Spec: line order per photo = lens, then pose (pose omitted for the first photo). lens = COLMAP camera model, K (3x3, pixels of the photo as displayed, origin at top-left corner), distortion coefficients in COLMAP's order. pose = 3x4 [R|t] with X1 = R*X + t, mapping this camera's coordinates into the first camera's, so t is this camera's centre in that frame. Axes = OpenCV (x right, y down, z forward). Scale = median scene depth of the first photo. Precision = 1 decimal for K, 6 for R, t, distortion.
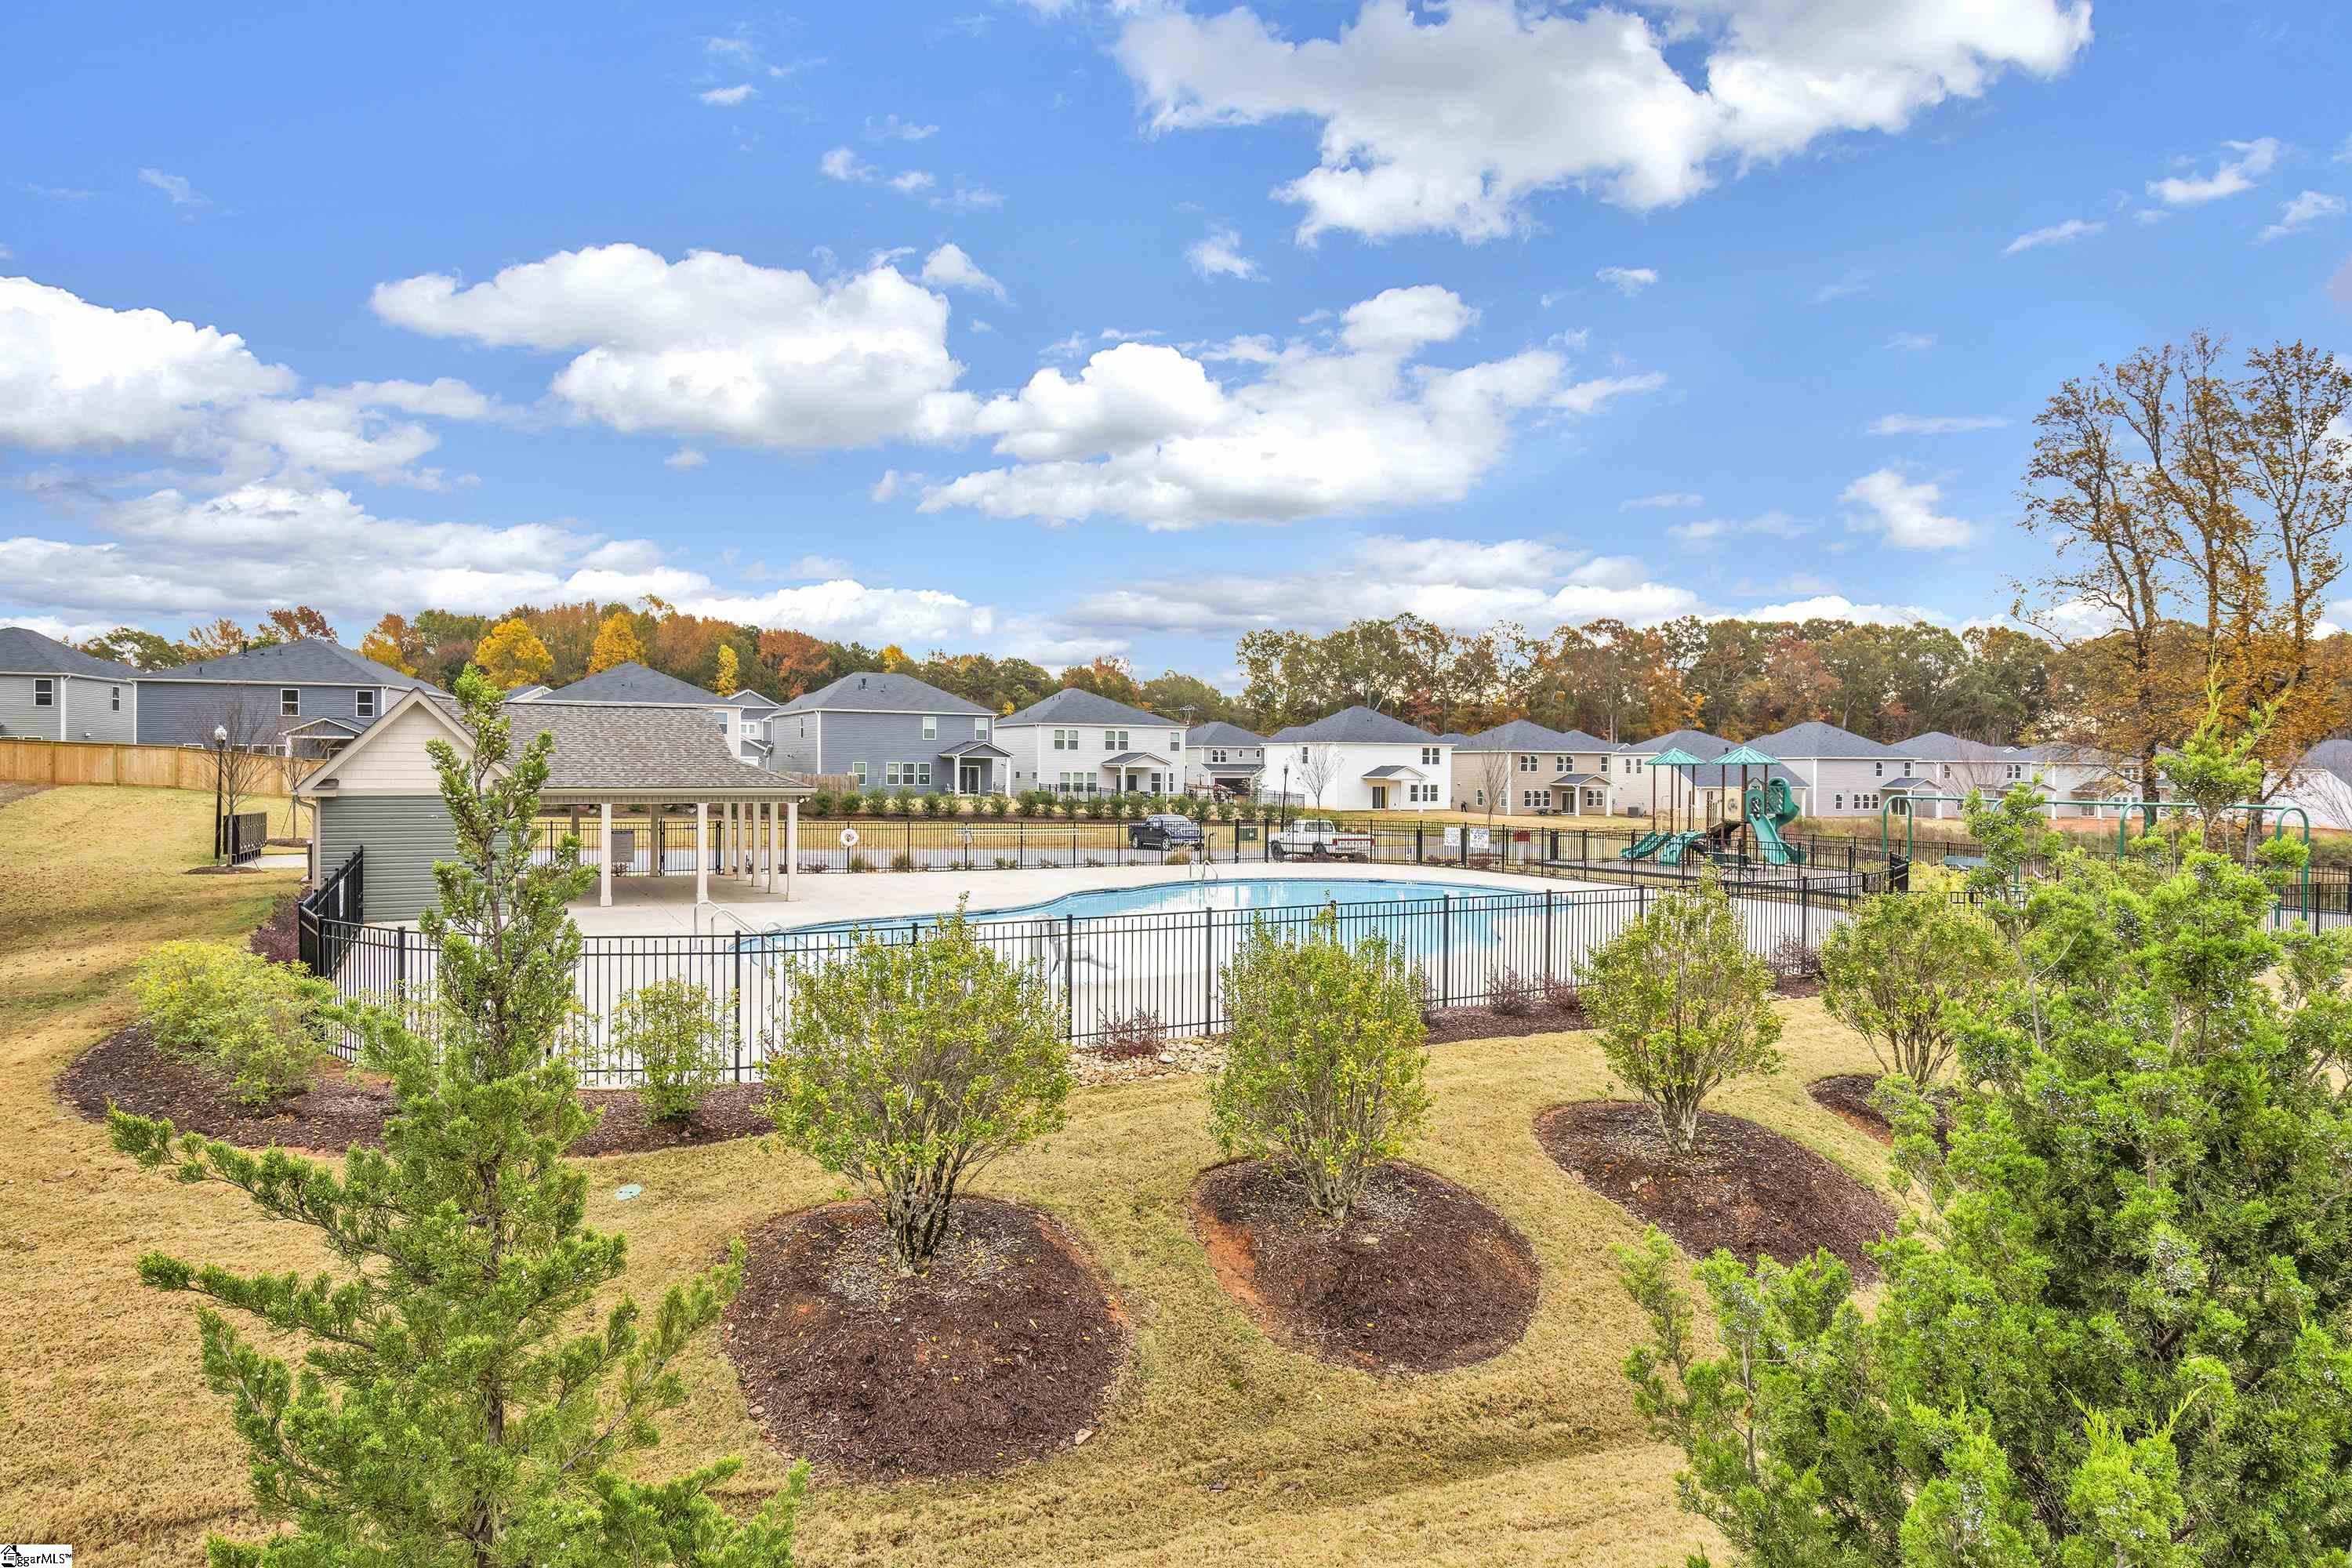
lens RADIAL K [[1333.3, 0, 1176.0], [0, 1333.3, 784.0], [0, 0, 1]] dist [0.000847, 0.001334]
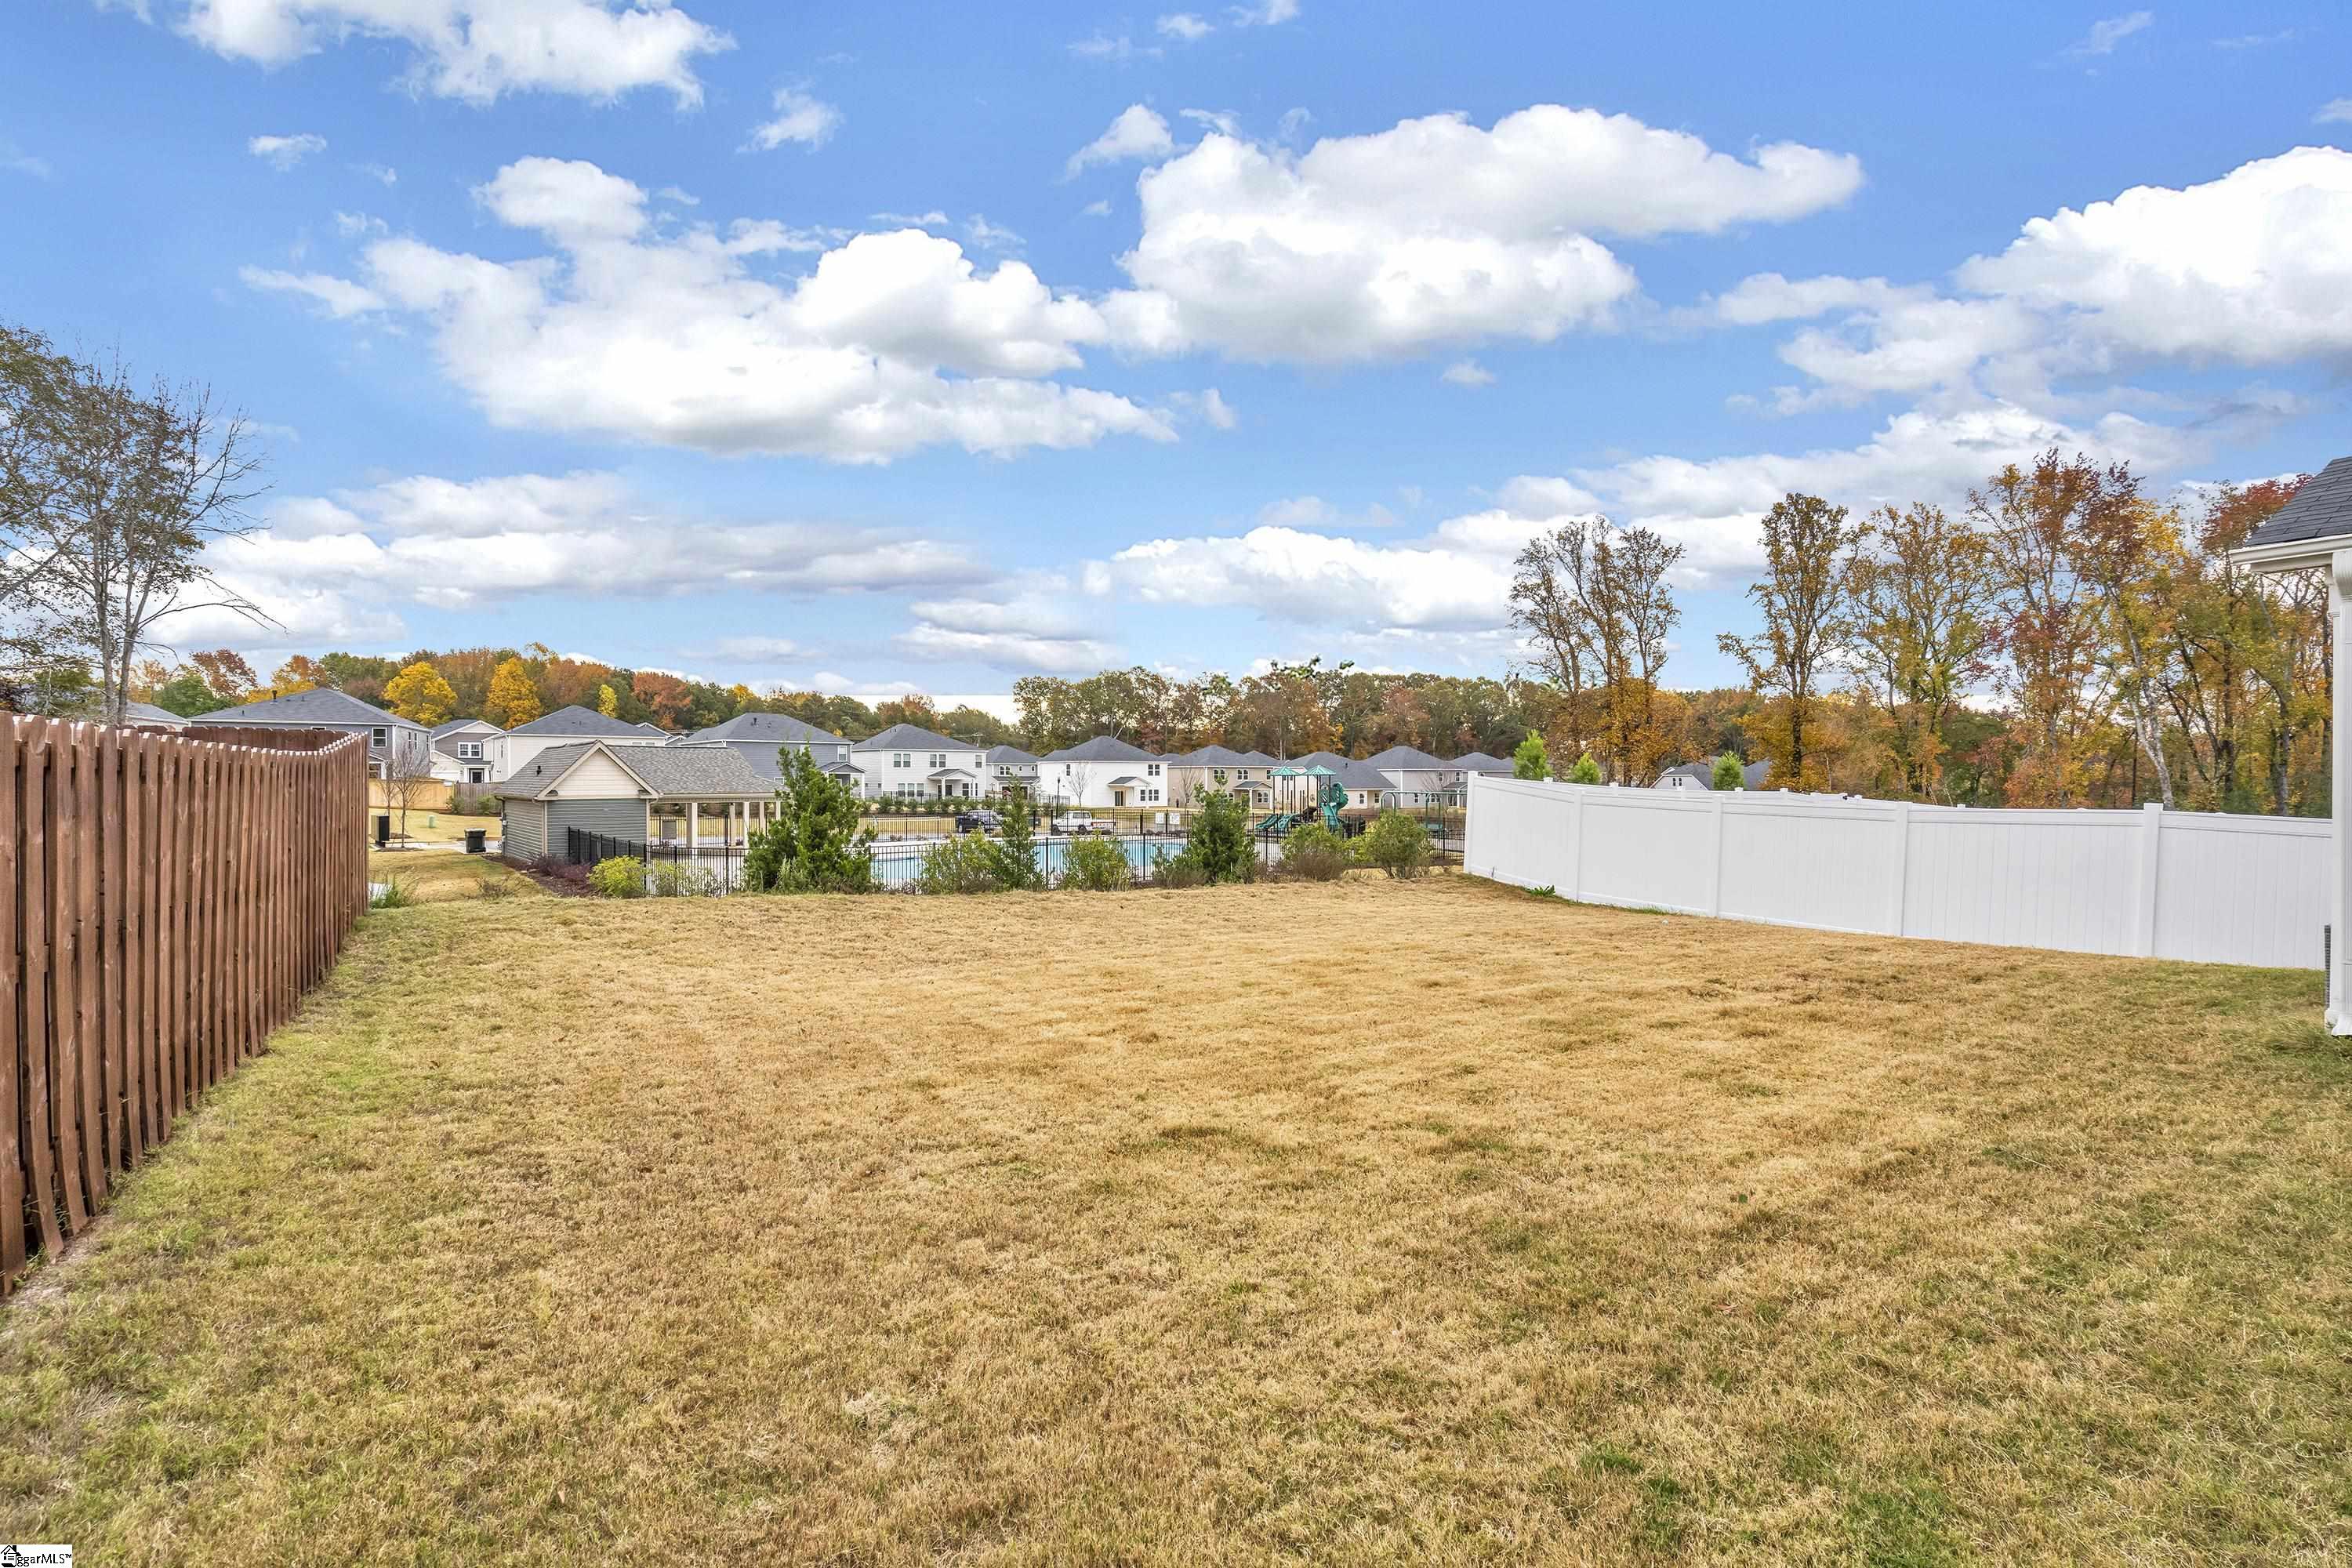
lens RADIAL K [[1069.2, 0, 1153.7], [0, 1069.2, 782.3], [0, 0, 1]] dist [0.000529, -0.000050]
pose [[0.983398, -0.008676, 0.181256, -0.017505], [0.010208, 0.999920, -0.007525, 0.001128], [-0.181176, 0.009251, 0.983407, -0.121290]]
